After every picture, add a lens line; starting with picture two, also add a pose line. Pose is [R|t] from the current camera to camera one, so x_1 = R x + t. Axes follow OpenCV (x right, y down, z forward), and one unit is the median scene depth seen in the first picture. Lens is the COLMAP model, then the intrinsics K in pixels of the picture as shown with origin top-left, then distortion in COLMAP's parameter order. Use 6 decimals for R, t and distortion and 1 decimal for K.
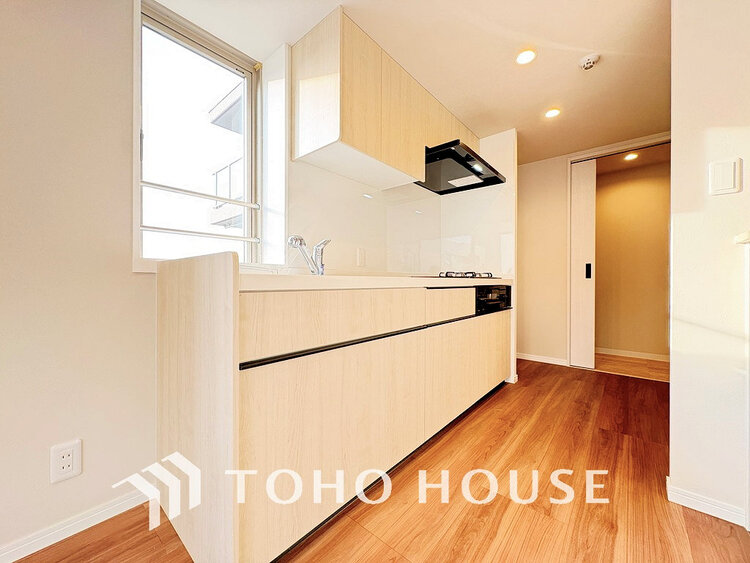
lens RADIAL K [[297.0, 0, 375.0], [0, 297.0, 281.5], [0, 0, 1]] dist [0.001071, 0.000070]
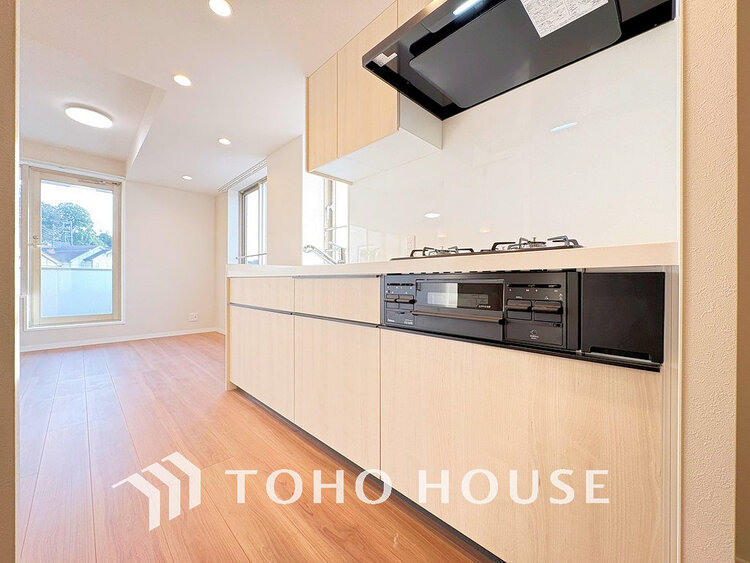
lens RADIAL K [[297.0, 0, 375.0], [0, 297.0, 281.5], [0, 0, 1]] dist [0.001071, 0.000070]
pose [[-0.075773, -0.003217, -0.997120, 1.008663], [-0.001870, 0.999993, -0.003084, 0.032481], [0.997123, 0.001631, -0.075778, 1.146033]]
